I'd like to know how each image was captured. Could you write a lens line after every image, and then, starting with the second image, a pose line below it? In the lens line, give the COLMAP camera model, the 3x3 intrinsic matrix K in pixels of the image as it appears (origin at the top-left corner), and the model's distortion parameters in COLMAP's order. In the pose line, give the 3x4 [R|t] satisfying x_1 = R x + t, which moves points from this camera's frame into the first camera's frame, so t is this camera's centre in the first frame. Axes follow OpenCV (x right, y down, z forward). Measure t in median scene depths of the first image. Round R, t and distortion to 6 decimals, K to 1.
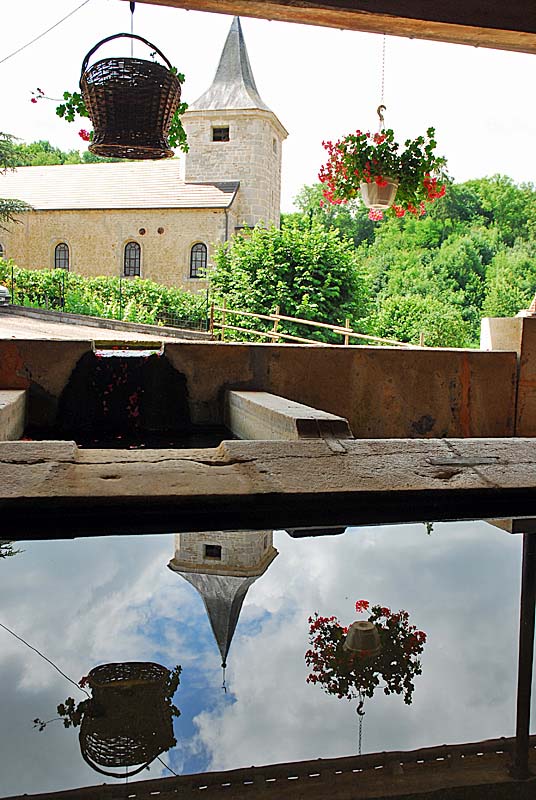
lens RADIAL K [[757.3, 0, 277.1], [0, 757.3, 407.3], [0, 0, 1]] dist [-0.070535, 0.000000]
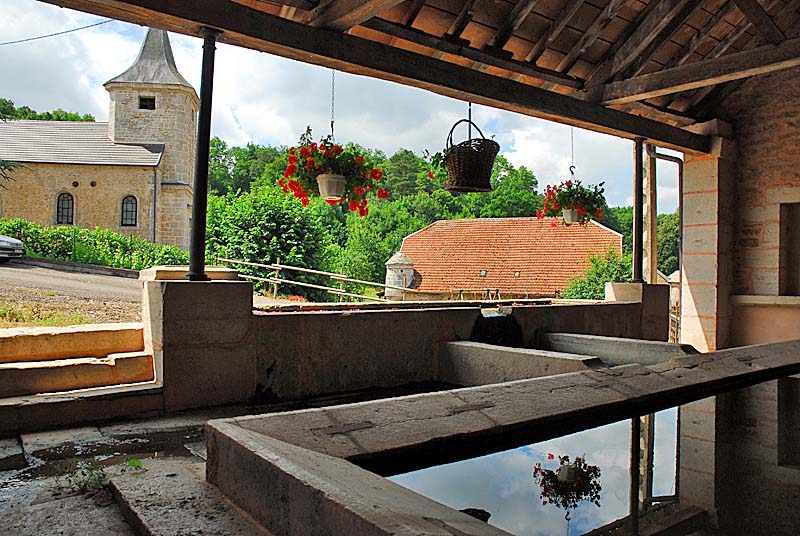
lens RADIAL K [[641.4, 0, 411.6], [0, 641.4, 278.9], [0, 0, 1]] dist [-0.163704, 0.130626]
pose [[0.919714, -0.020058, 0.392076, -0.744688], [0.050998, 0.996336, -0.068656, -0.050109], [-0.389262, 0.083139, 0.917367, -0.189231]]
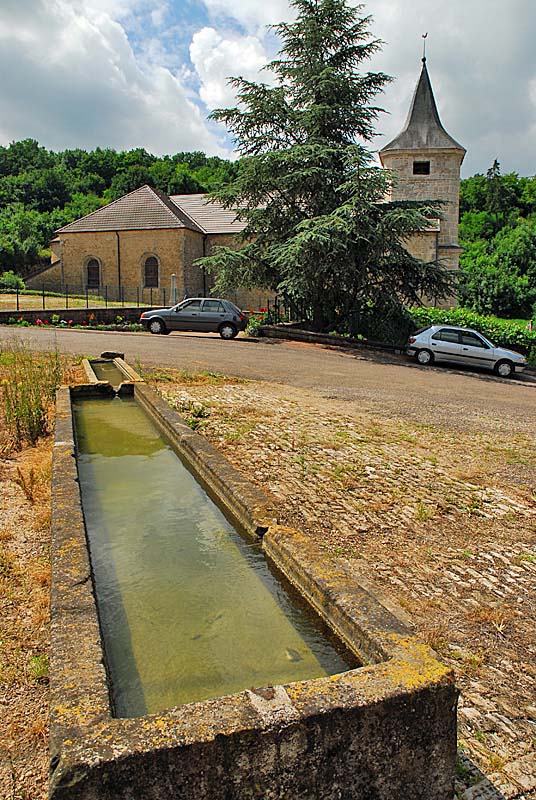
lens RADIAL K [[641.4, 0, 267.8], [0, 641.4, 400.4], [0, 0, 1]] dist [-0.163704, 0.130626]
pose [[0.999650, -0.026355, -0.002447, -3.054270], [0.026462, 0.997252, 0.069192, -0.632096], [0.000616, -0.069232, 0.997600, -0.238950]]
